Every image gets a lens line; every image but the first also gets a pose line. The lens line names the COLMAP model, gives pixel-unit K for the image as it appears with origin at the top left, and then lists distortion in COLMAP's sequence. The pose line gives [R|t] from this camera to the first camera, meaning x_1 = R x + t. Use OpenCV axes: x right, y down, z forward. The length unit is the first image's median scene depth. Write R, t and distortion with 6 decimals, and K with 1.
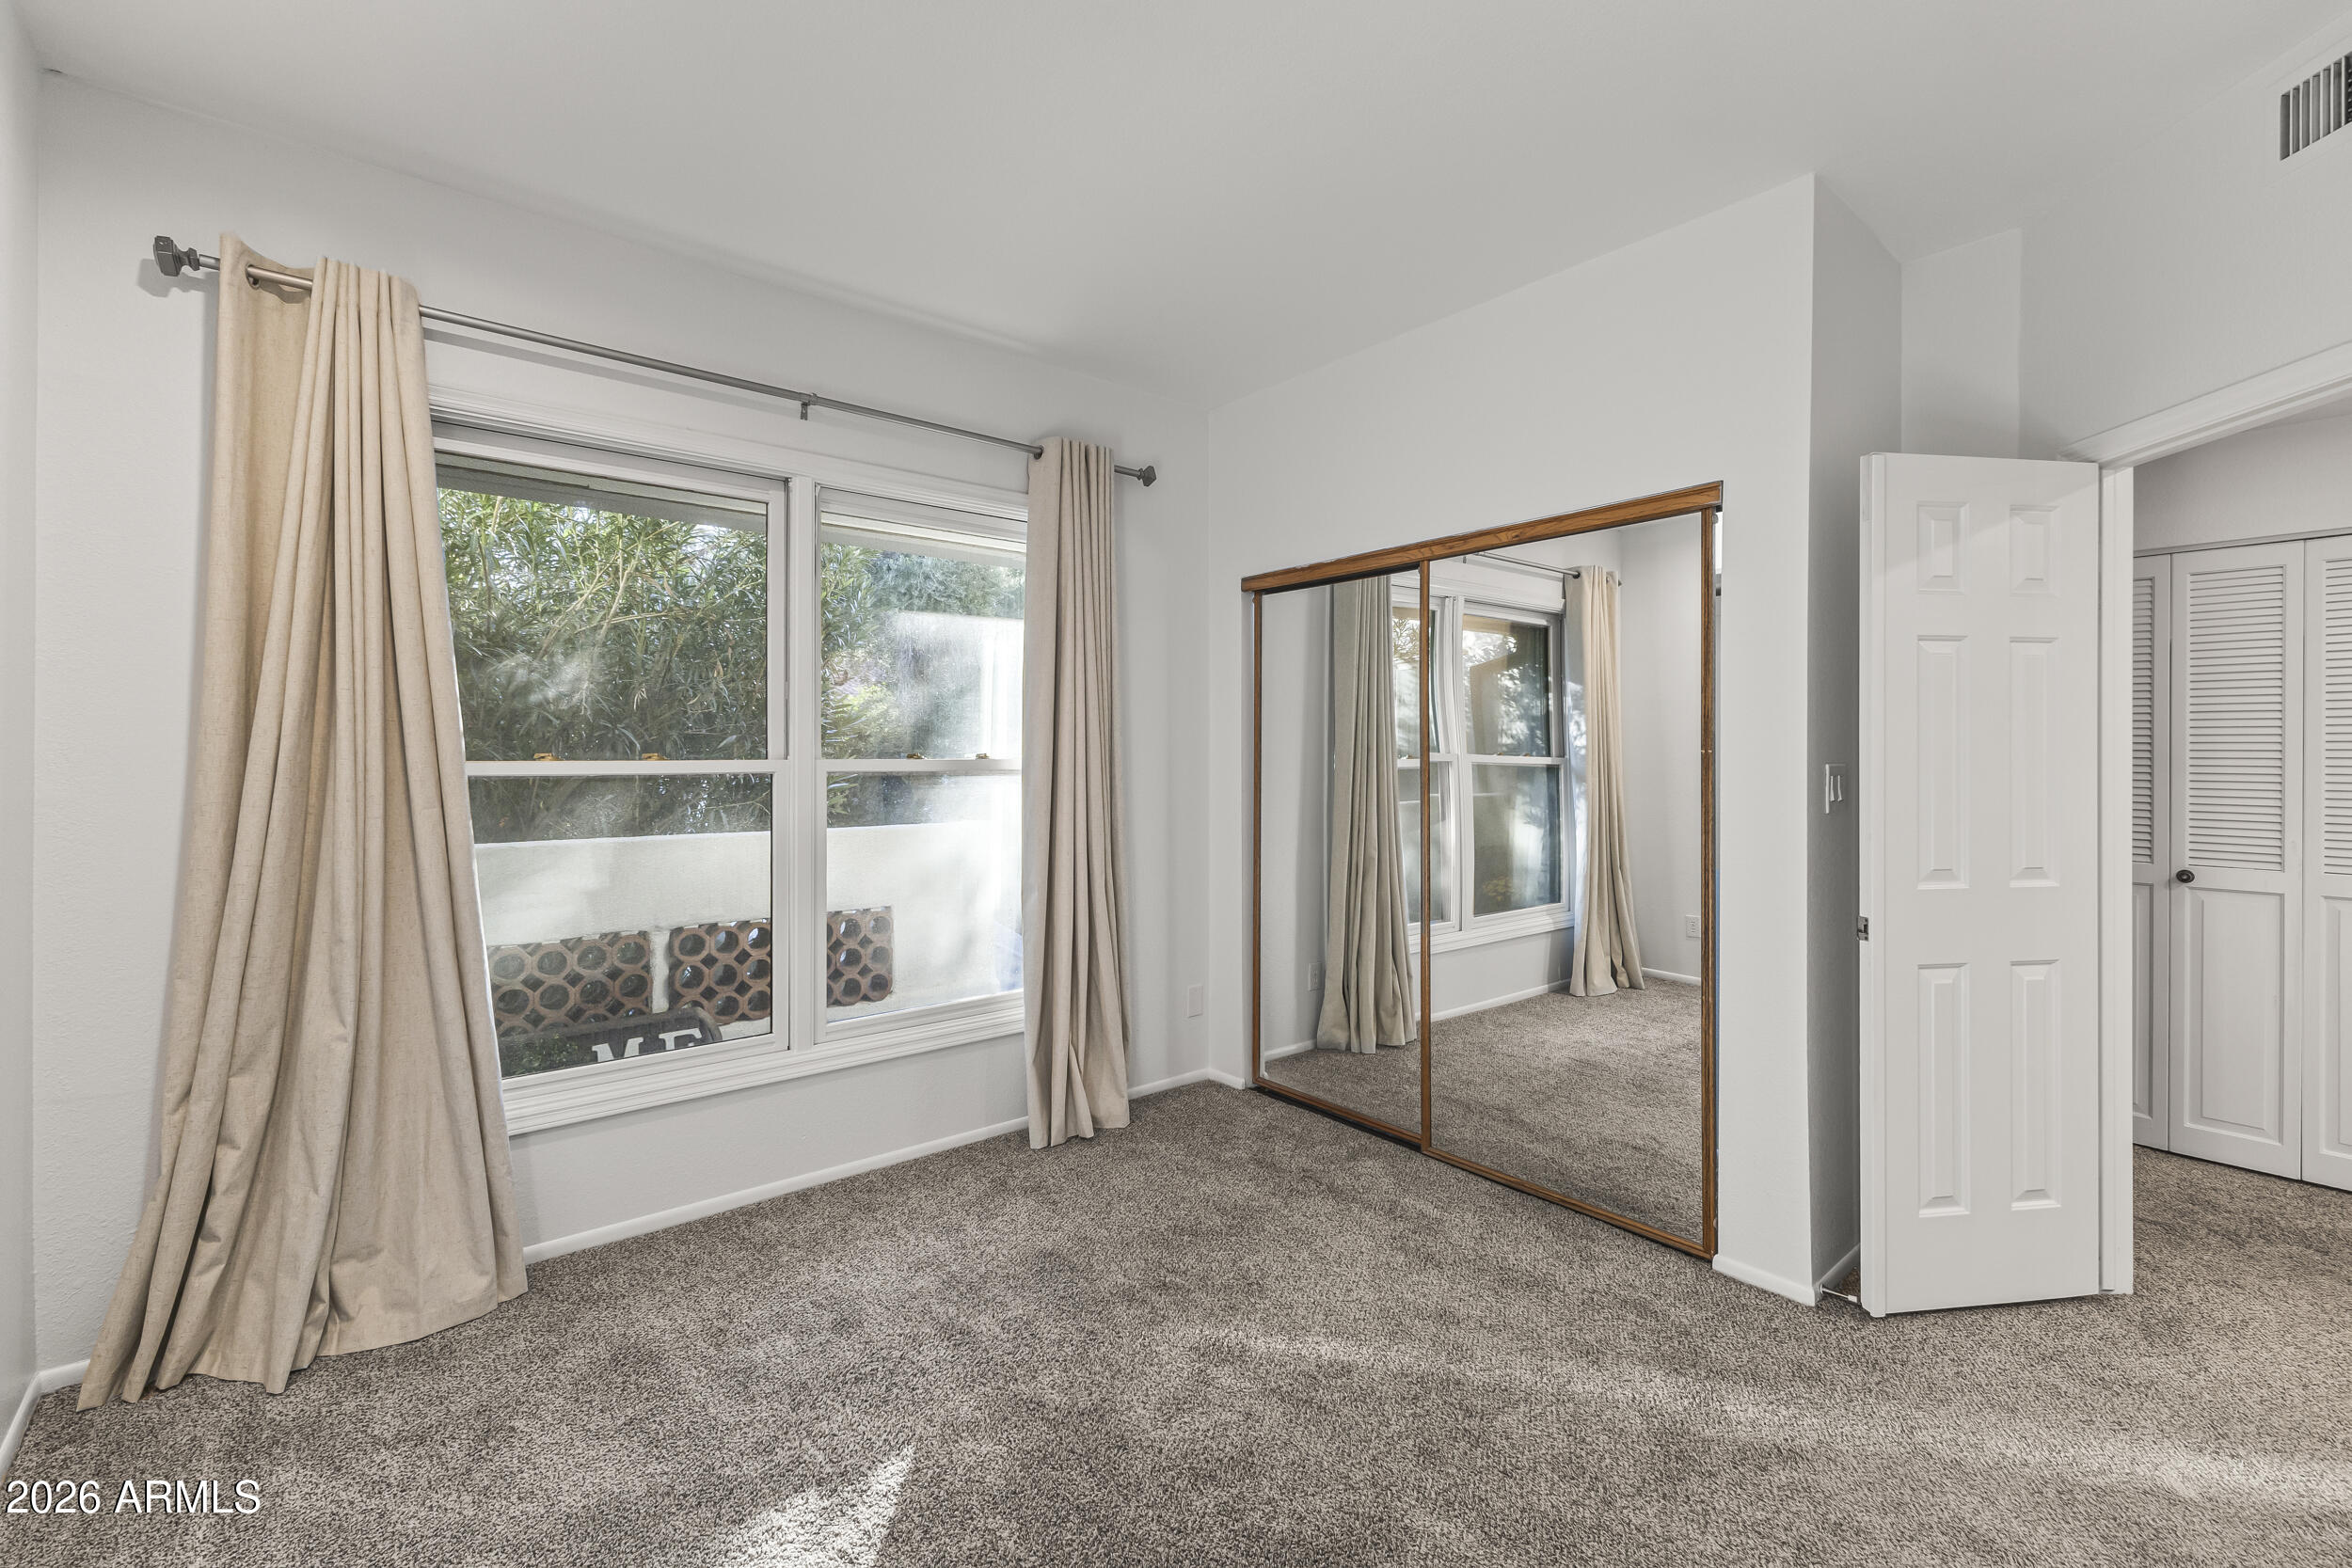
lens RADIAL K [[1014.3, 0, 1177.4], [0, 1014.3, 759.8], [0, 0, 1]] dist [0.014080, -0.002578]
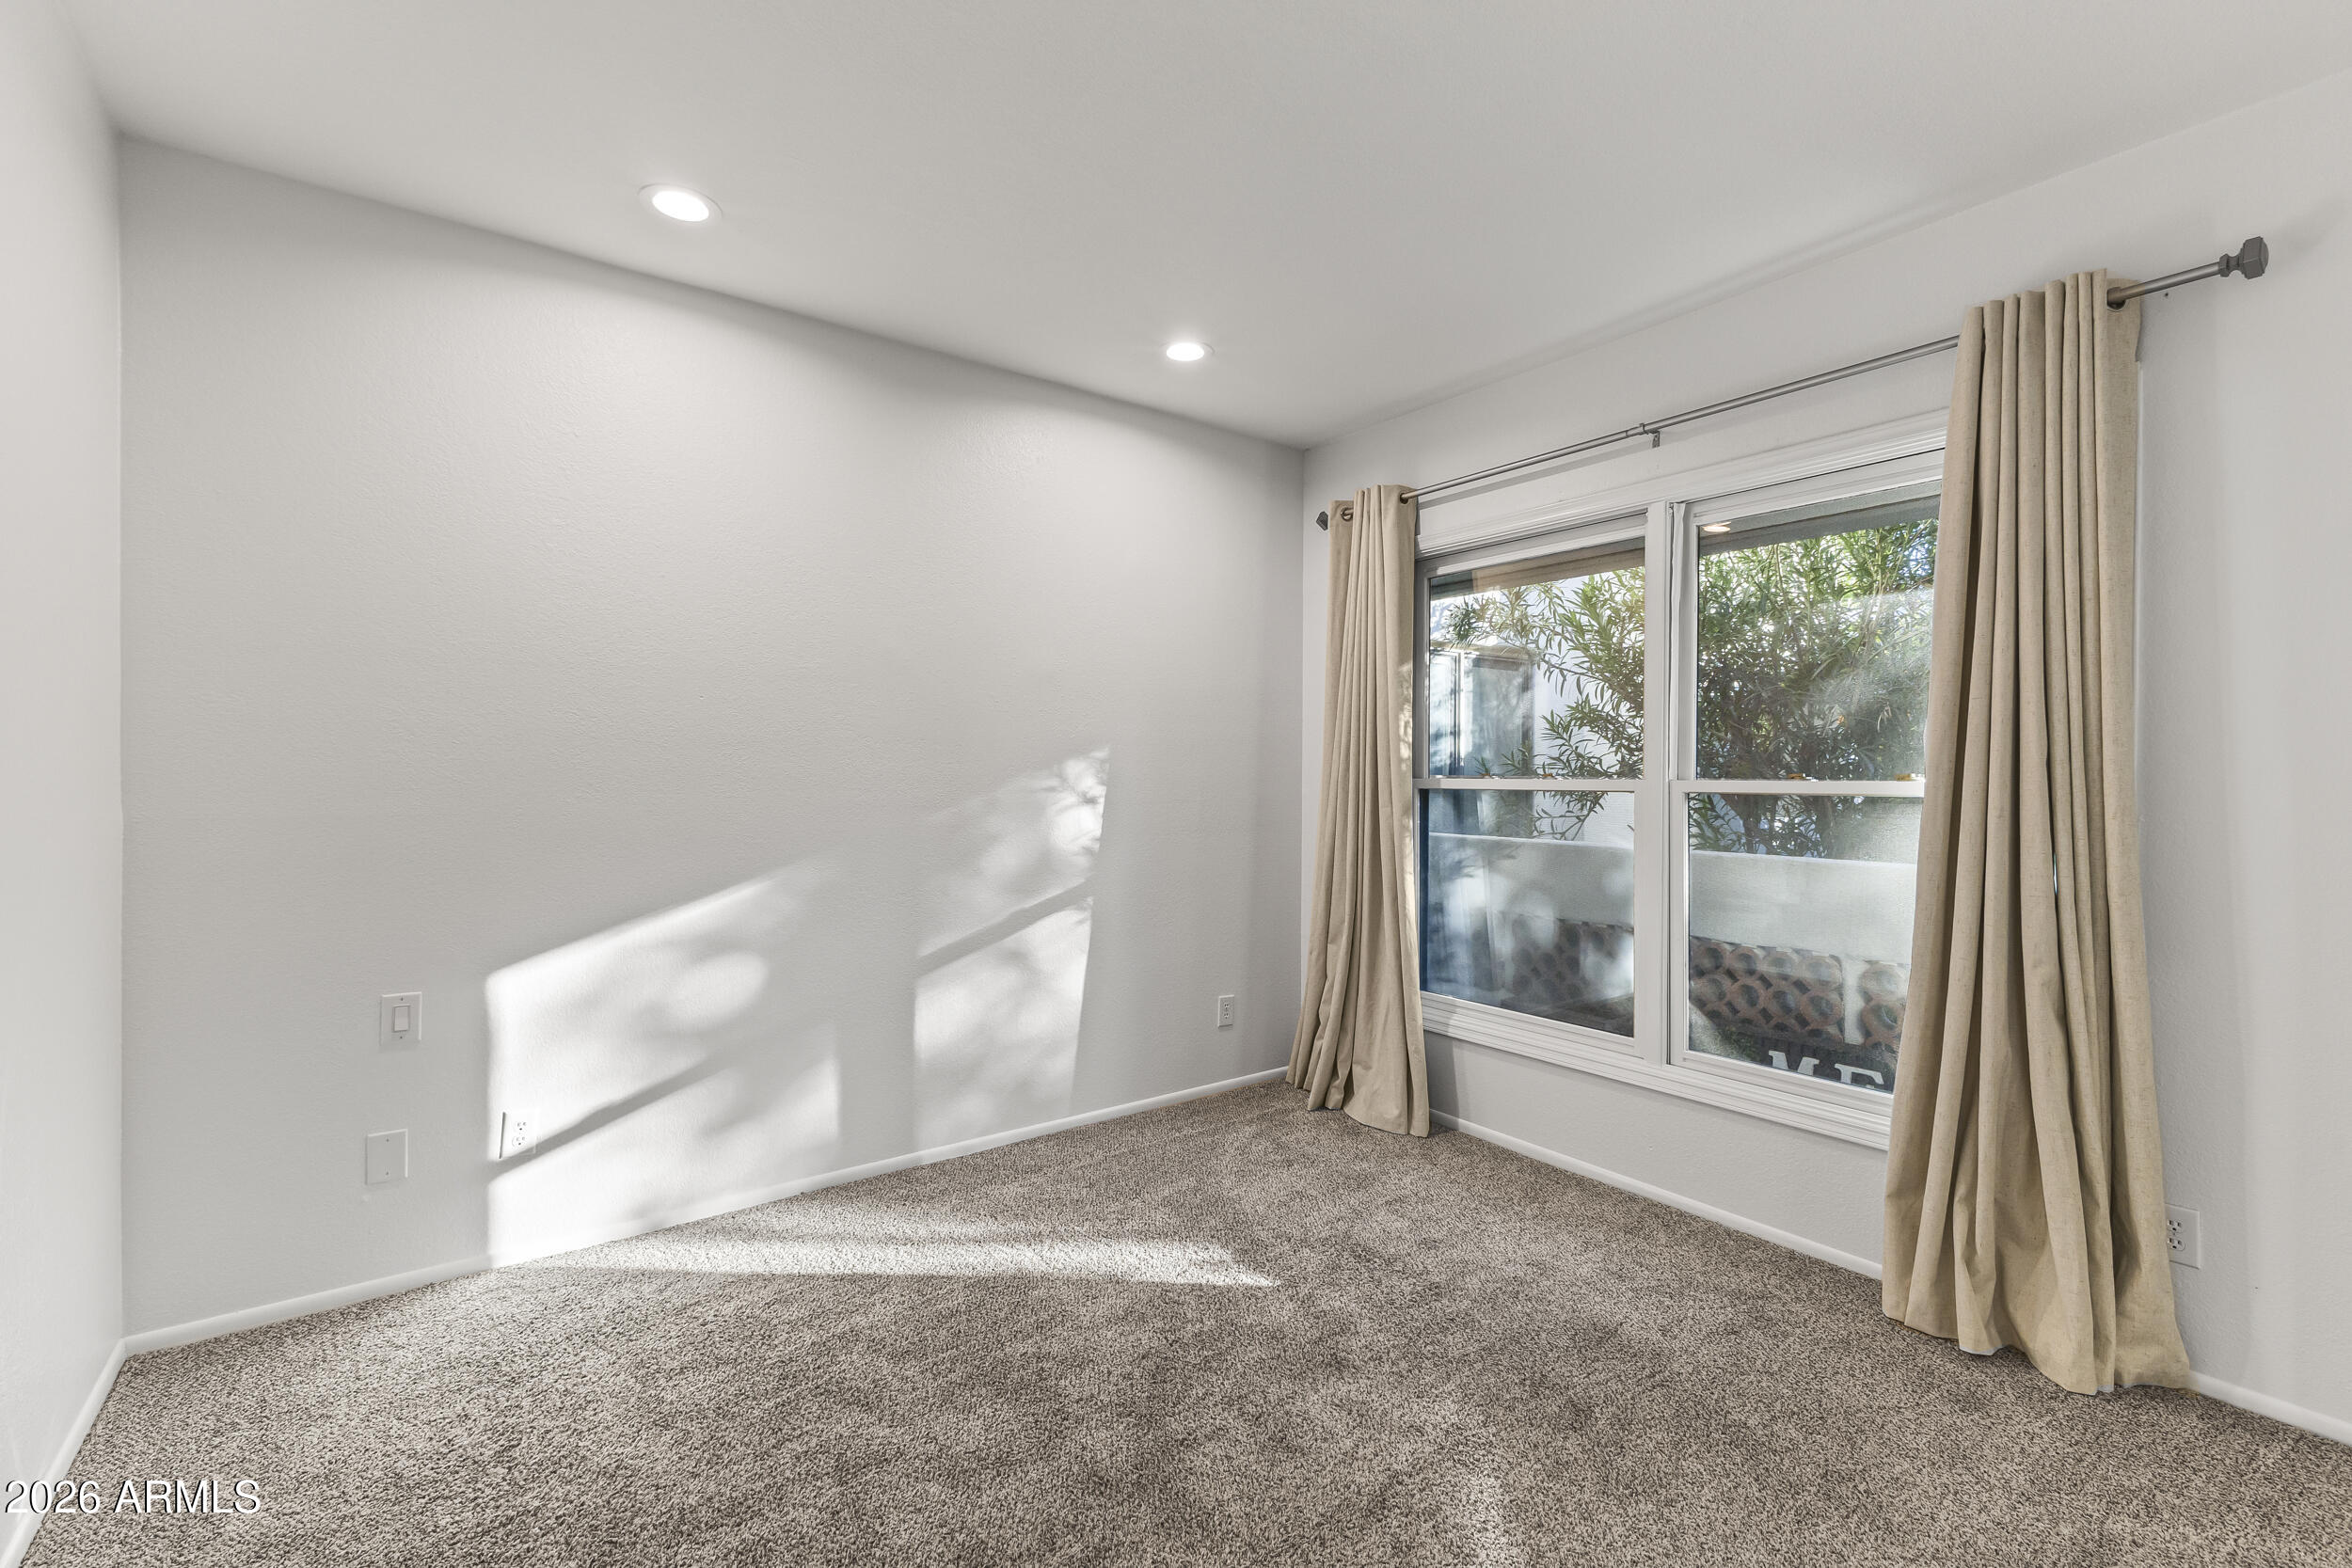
lens RADIAL K [[1014.3, 0, 1172.4], [0, 1014.3, 778.7], [0, 0, 1]] dist [0.014080, -0.002578]
pose [[-0.056618, 0.007475, -0.998368, 0.898890], [-0.009538, 0.999922, 0.008027, -0.006103], [0.998350, 0.009977, -0.056542, 0.758378]]
